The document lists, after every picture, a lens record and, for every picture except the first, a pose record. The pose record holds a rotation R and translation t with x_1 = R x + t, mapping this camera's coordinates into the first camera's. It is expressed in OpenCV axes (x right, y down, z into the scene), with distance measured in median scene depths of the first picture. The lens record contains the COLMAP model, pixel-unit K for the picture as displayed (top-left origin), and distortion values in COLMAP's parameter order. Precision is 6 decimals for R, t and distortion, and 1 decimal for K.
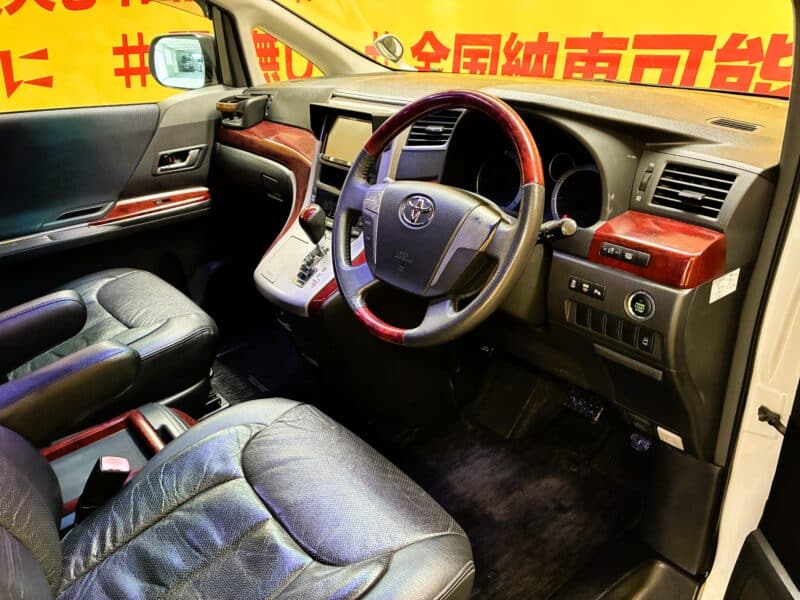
lens RADIAL K [[615.7, 0, 396.9], [0, 615.7, 304.5], [0, 0, 1]] dist [0.039484, -0.054957]
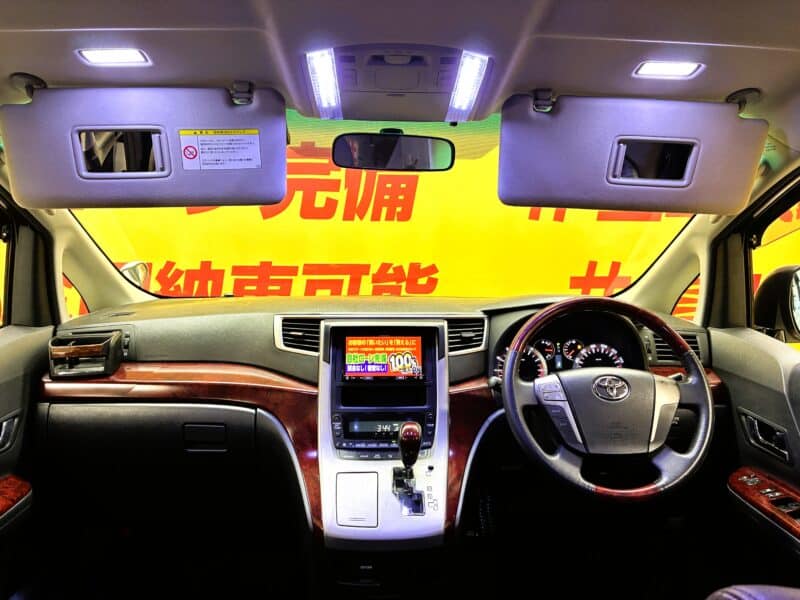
lens RADIAL K [[615.7, 0, 426.0], [0, 615.7, 292.2], [0, 0, 1]] dist [0.039484, -0.054957]
pose [[0.585004, -0.032017, 0.810398, -0.438537], [0.321612, 0.926456, -0.195561, -0.075813], [-0.744537, 0.375038, 0.552278, 0.187924]]
